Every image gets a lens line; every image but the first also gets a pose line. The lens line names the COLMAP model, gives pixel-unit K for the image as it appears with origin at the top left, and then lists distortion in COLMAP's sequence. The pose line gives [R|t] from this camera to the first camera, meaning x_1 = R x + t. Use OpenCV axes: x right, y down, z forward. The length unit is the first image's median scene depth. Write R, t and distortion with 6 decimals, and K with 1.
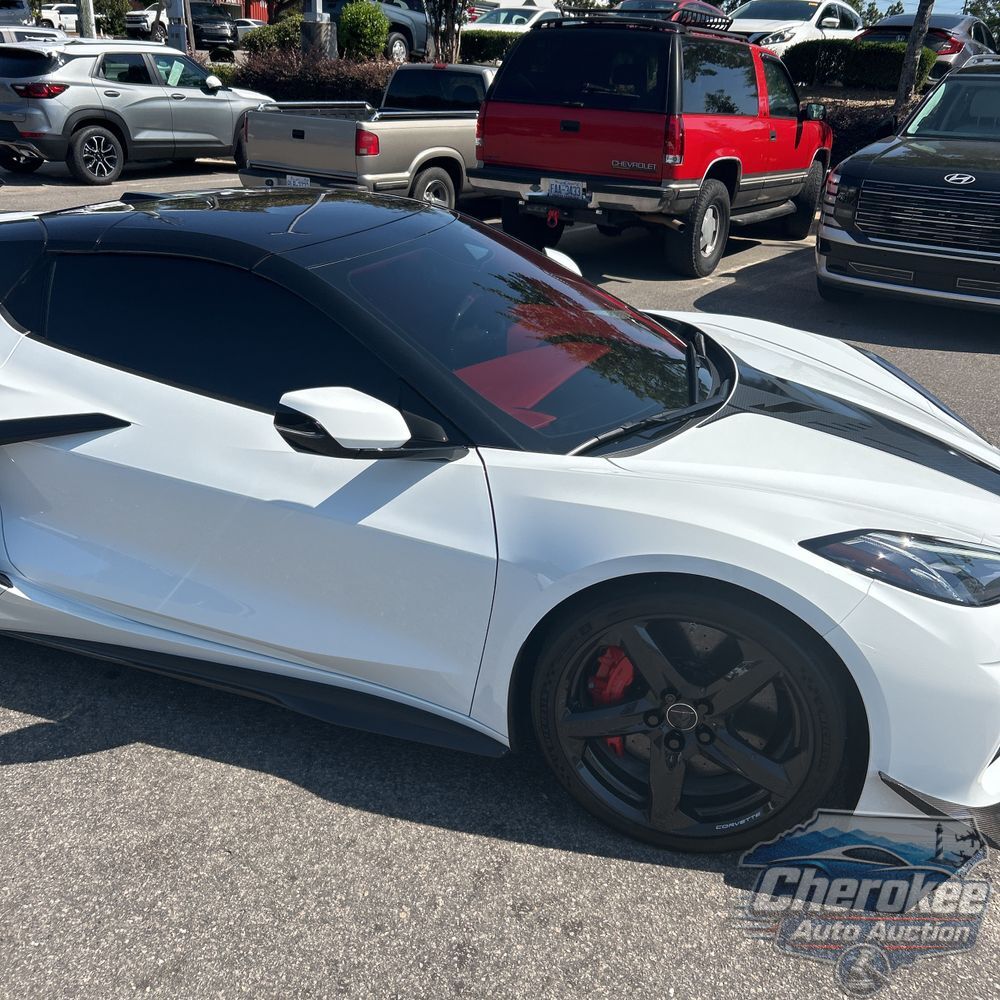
lens RADIAL K [[992.3, 0, 529.7], [0, 992.3, 511.2], [0, 0, 1]] dist [0.013168, -0.011718]
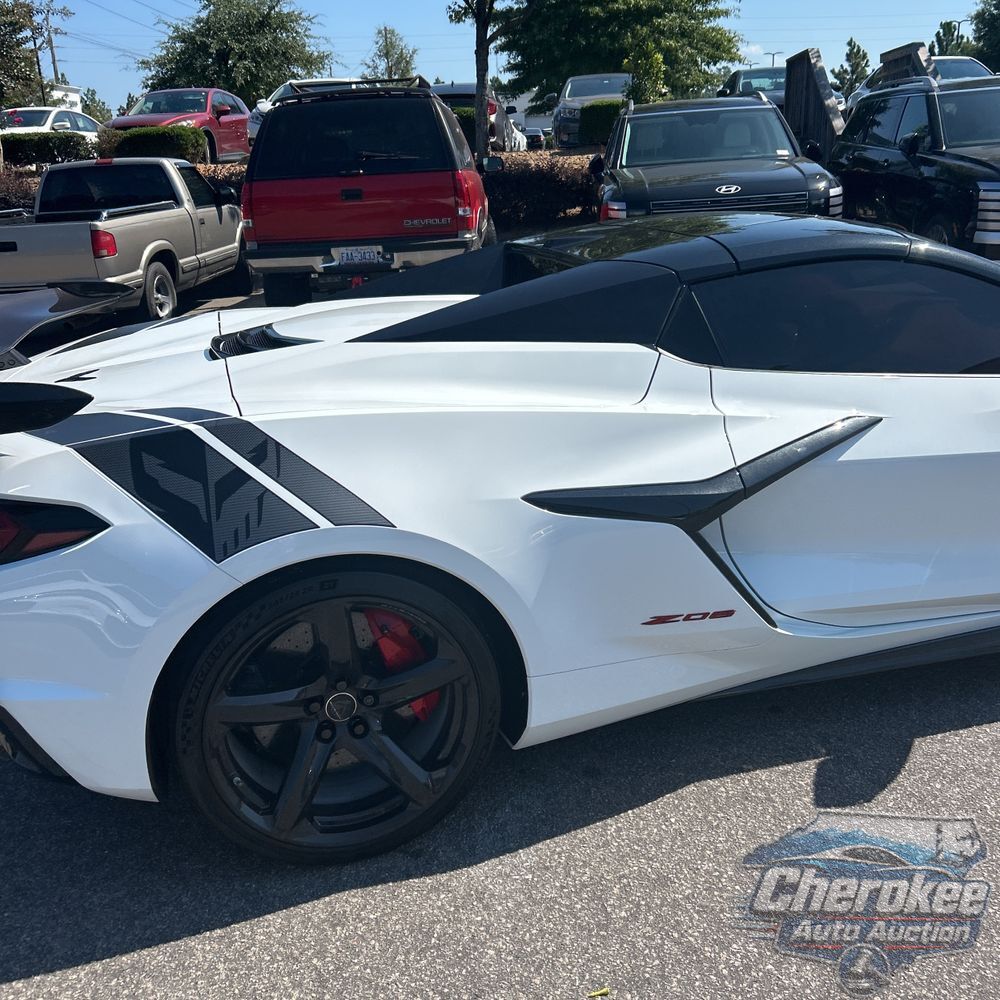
lens RADIAL K [[981.8, 0, 500.0], [0, 981.8, 500.0], [0, 0, 1]] dist [0.032688, -0.033828]
pose [[0.856866, -0.256662, 0.447107, -0.352163], [0.293505, 0.955858, -0.013782, -0.031774], [-0.423834, 0.143037, 0.894374, 0.083348]]
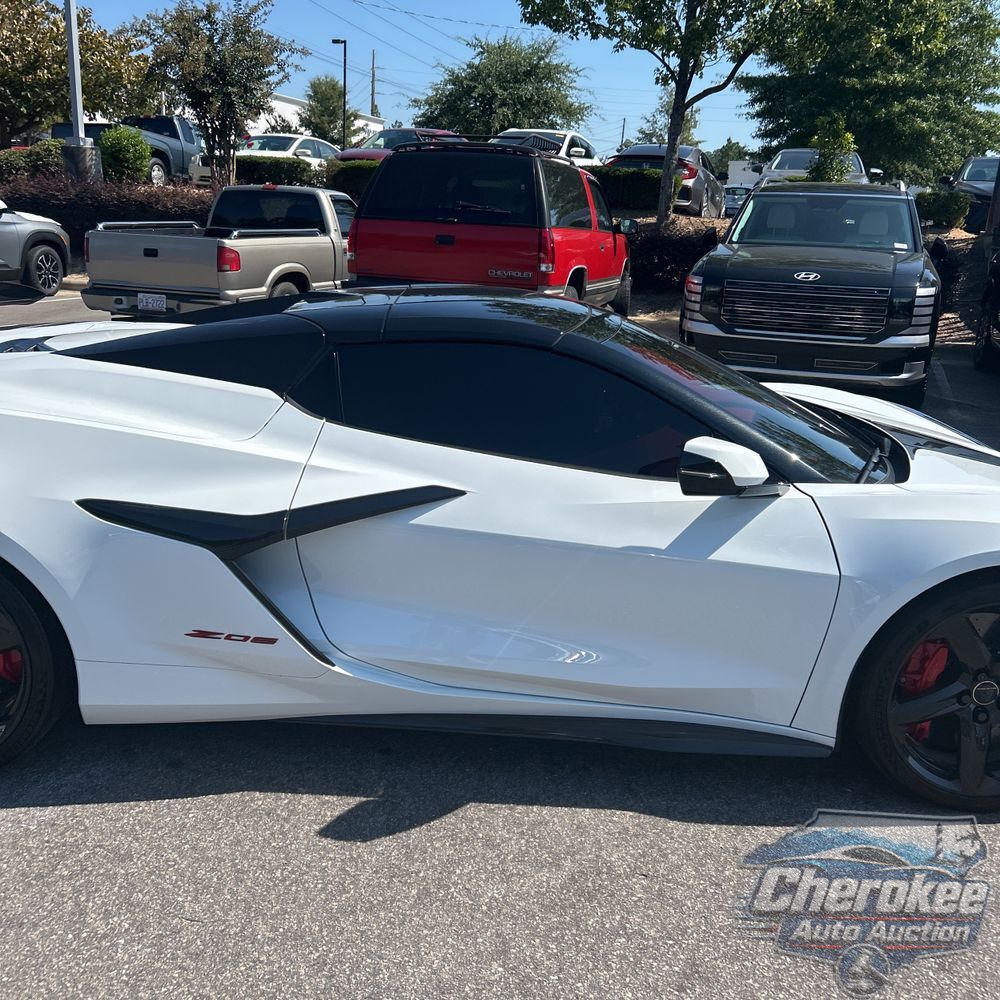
lens RADIAL K [[983.2, 0, 504.9], [0, 983.2, 528.3], [0, 0, 1]] dist [0.027921, -0.032215]
pose [[0.964697, -0.086892, 0.248615, -0.184386], [0.109692, 0.990793, -0.079351, 0.011192], [-0.239431, 0.103821, 0.965347, -0.006539]]
